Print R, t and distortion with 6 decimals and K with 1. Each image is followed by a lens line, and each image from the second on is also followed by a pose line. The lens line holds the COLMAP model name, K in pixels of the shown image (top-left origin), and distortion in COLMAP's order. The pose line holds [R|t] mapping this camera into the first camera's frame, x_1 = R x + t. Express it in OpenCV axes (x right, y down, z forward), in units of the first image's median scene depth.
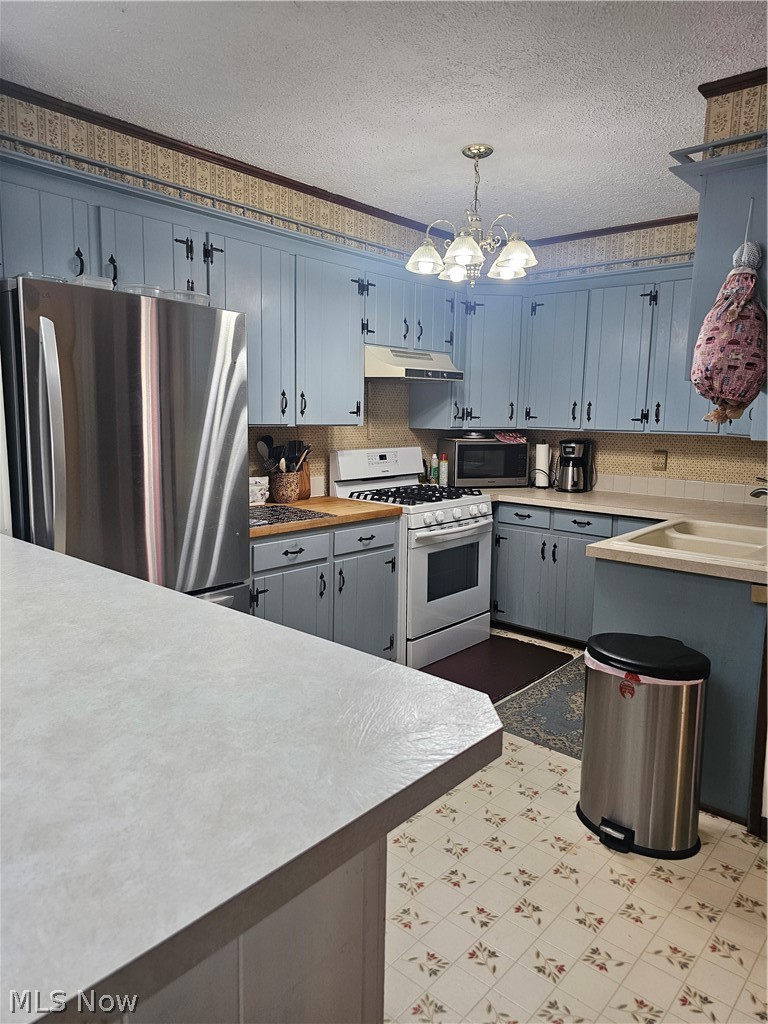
lens RADIAL K [[695.1, 0, 390.2], [0, 695.1, 512.1], [0, 0, 1]] dist [0.058809, -0.055091]
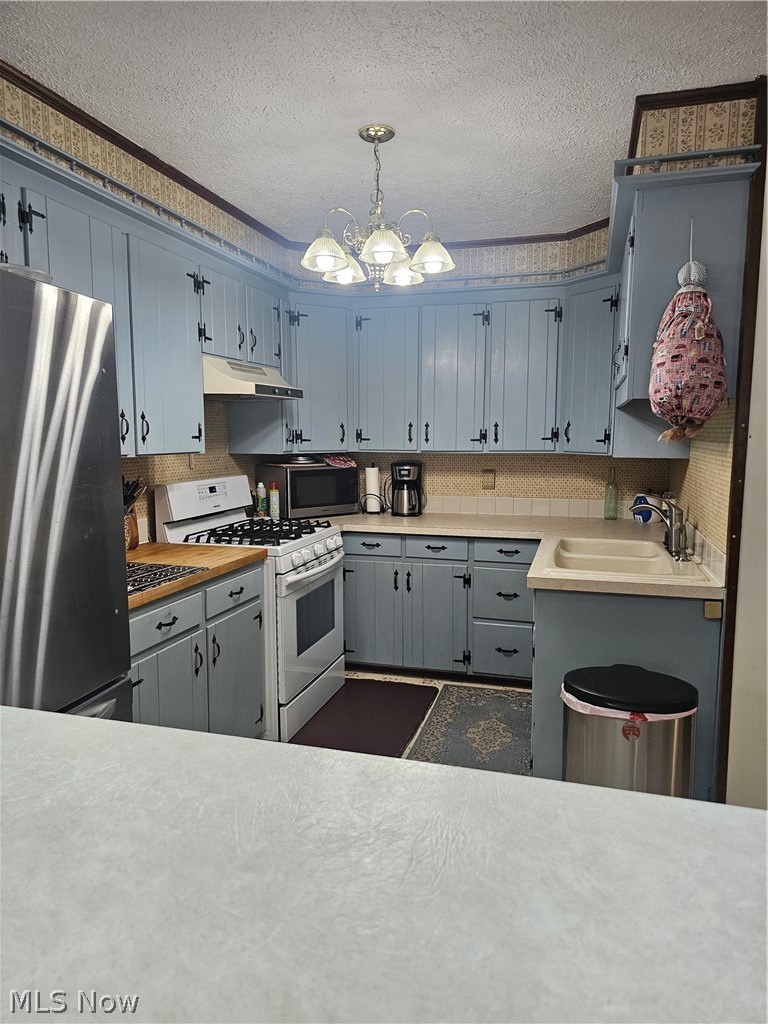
lens RADIAL K [[695.1, 0, 388.9], [0, 695.1, 519.9], [0, 0, 1]] dist [0.058809, -0.055091]
pose [[0.905630, -0.070252, 0.418208, -0.212628], [0.077144, 0.997020, 0.000427, -0.033336], [-0.416992, 0.031876, 0.908351, 0.186321]]
